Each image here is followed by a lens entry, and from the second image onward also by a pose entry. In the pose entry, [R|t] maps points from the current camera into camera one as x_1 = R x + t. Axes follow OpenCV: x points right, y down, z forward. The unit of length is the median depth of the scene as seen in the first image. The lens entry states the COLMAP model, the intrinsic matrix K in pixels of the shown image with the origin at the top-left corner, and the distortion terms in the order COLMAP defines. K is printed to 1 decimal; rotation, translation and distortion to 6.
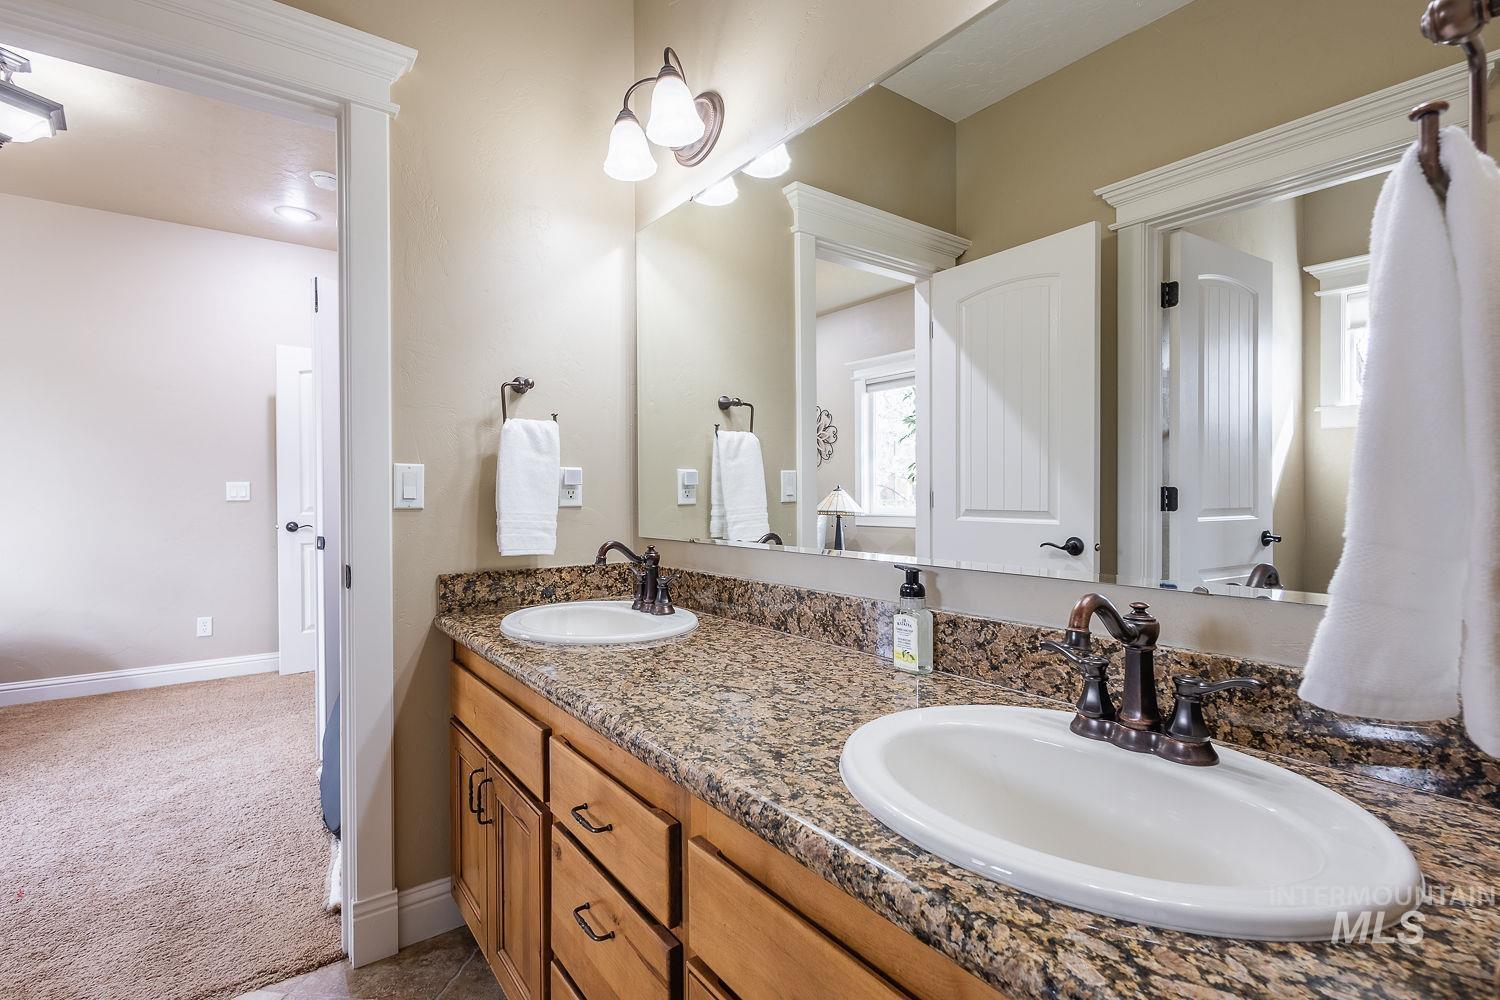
lens RADIAL K [[708.9, 0, 749.5], [0, 708.9, 494.1], [0, 0, 1]] dist [0.013193, -0.004267]
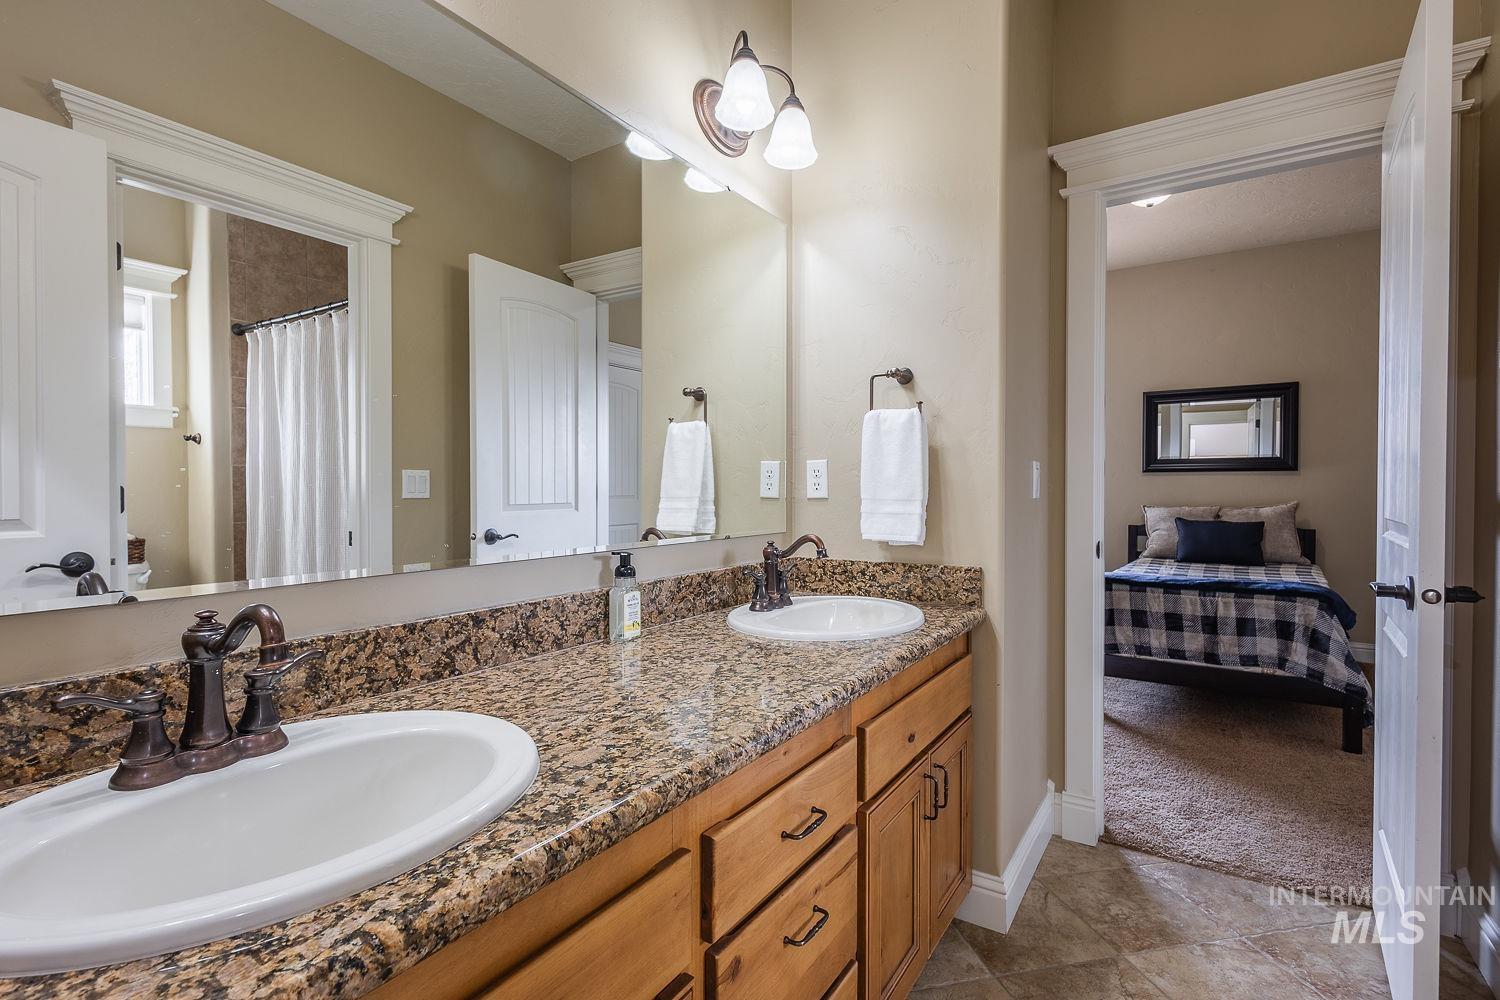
lens RADIAL K [[708.9, 0, 749.7], [0, 708.9, 501.0], [0, 0, 1]] dist [0.013193, -0.004267]
pose [[-0.358595, -0.011398, 0.933424, -0.948753], [0.004438, 0.999893, 0.013914, 0.002249], [-0.933483, 0.009132, -0.358506, 1.224758]]
